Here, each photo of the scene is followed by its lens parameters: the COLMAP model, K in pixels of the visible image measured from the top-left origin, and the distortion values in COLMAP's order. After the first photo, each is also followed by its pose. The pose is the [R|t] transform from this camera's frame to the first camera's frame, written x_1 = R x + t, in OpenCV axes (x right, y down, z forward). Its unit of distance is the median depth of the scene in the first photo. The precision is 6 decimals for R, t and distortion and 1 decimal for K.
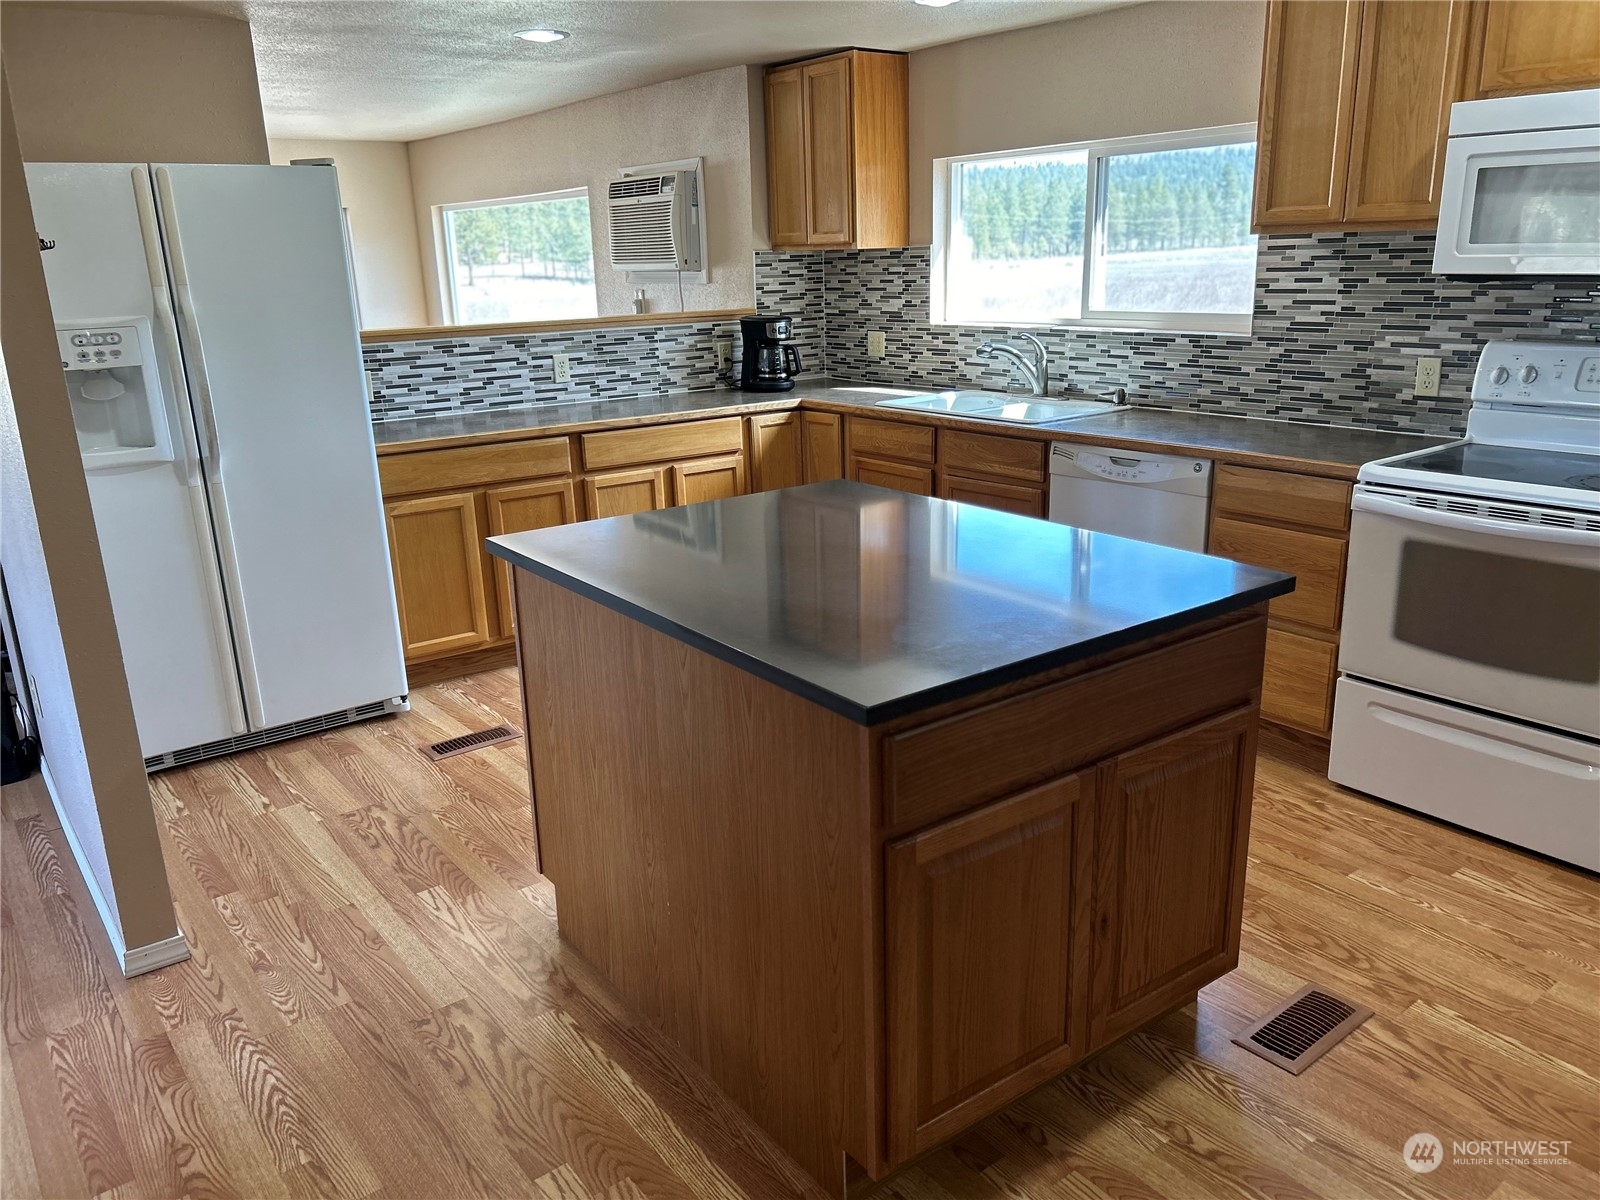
lens RADIAL K [[1202.9, 0, 807.6], [0, 1202.9, 598.3], [0, 0, 1]] dist [0.058572, -0.065941]
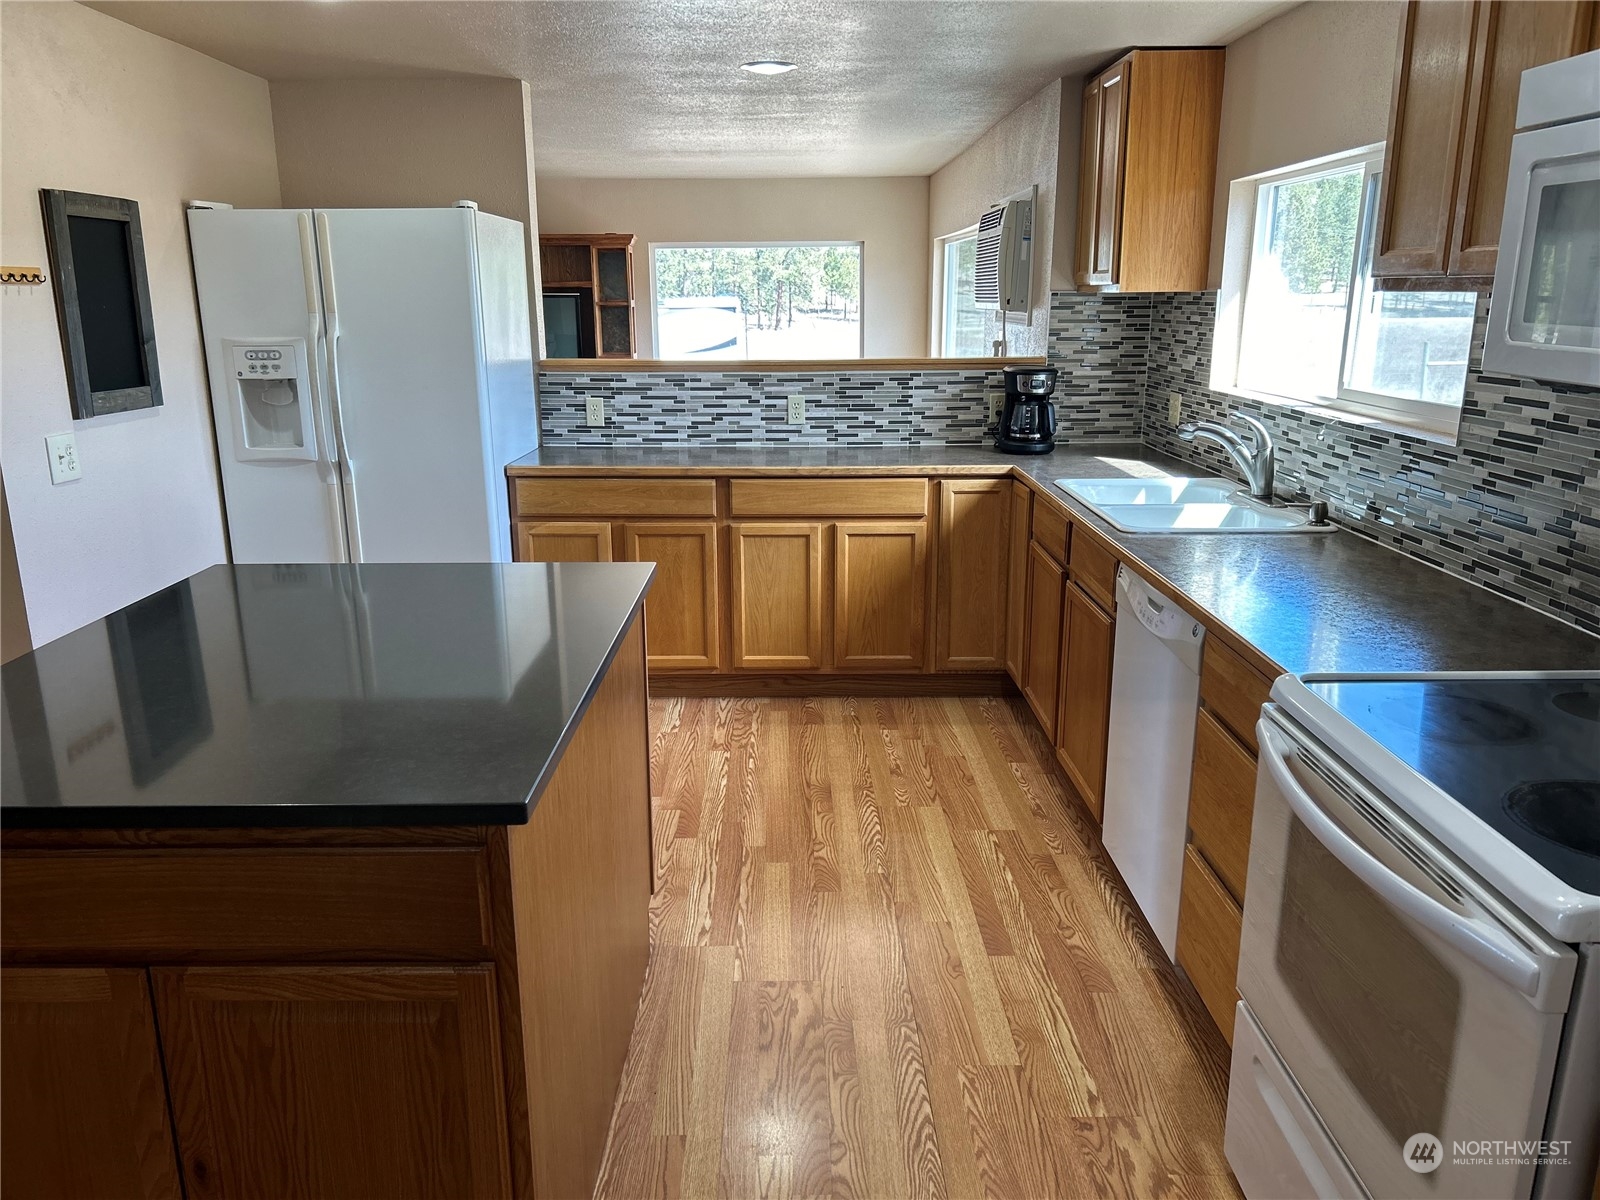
lens RADIAL K [[1202.9, 0, 817.7], [0, 1202.9, 625.0], [0, 0, 1]] dist [0.058572, -0.065941]
pose [[0.804277, 0.180057, -0.566319, 0.395722], [-0.180202, 0.982017, 0.056306, -0.079096], [0.566273, 0.056766, 0.822260, 0.226899]]
